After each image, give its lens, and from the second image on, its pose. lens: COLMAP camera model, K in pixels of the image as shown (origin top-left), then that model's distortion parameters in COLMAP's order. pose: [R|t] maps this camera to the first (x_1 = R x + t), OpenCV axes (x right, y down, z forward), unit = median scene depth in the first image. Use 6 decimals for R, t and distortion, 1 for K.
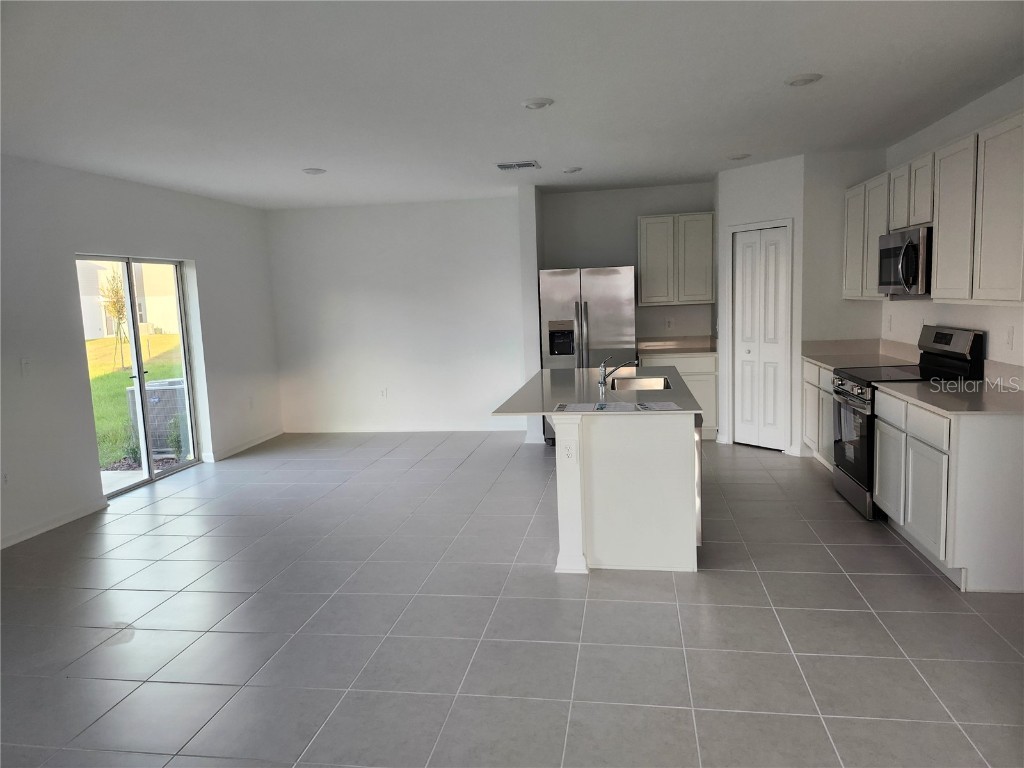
lens RADIAL K [[731.0, 0, 512.0], [0, 731.0, 384.0], [0, 0, 1]] dist [0.061126, -0.104591]
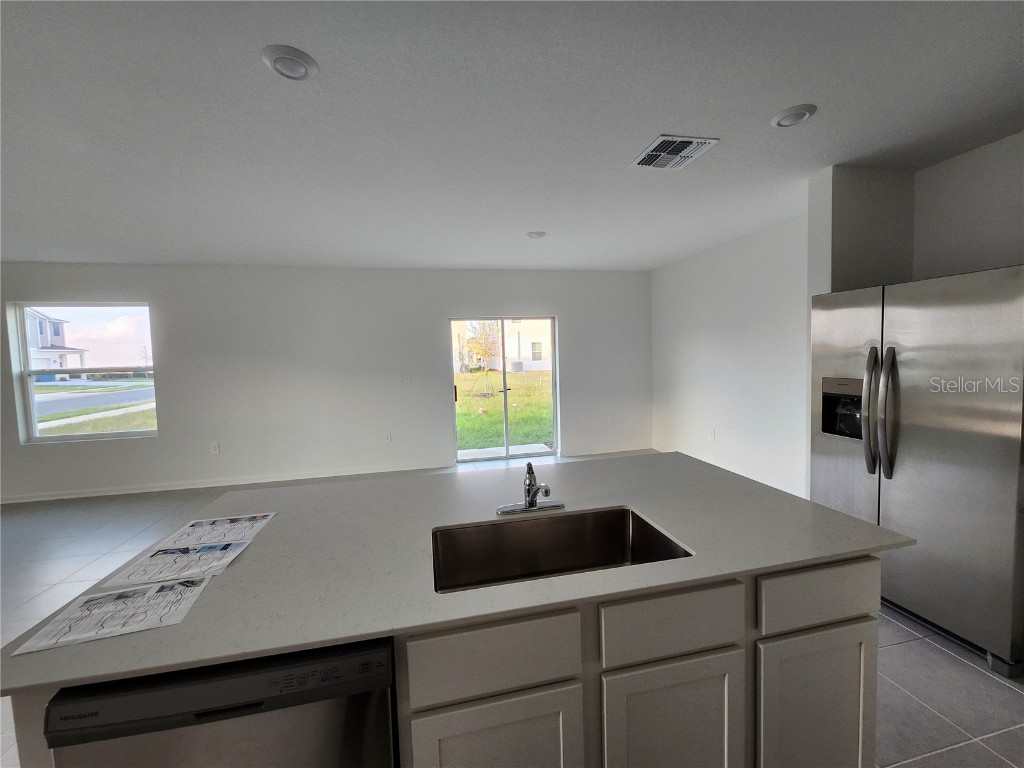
lens RADIAL K [[406.1, 0, 512.0], [0, 406.1, 384.0], [0, 0, 1]] dist [0.000376, 0.000118]
pose [[0.373182, 0.096672, -0.922708, 0.277200], [-0.094956, 0.993313, 0.065665, -0.078751], [0.922886, 0.063112, 0.379866, 0.625072]]
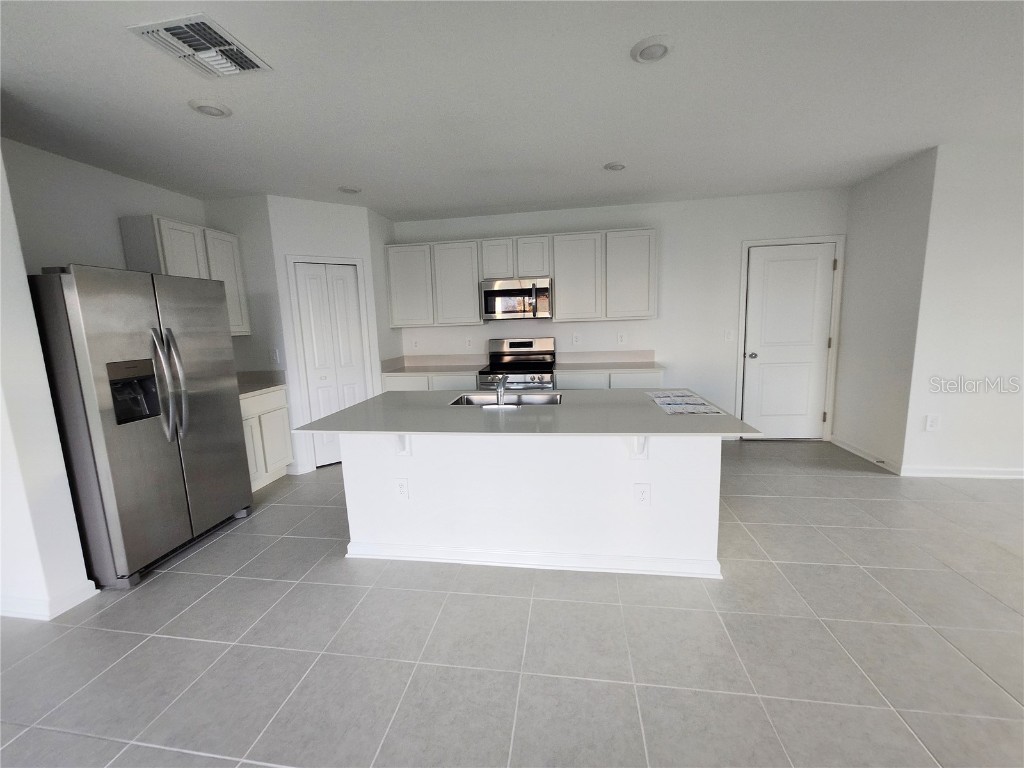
lens RADIAL K [[406.1, 0, 512.0], [0, 406.1, 384.0], [0, 0, 1]] dist [0.000376, 0.000118]
pose [[-0.055709, -0.110309, 0.992335, -0.268348], [0.146923, 0.982153, 0.117425, -0.062564], [-0.987578, 0.152339, -0.038508, 0.728843]]
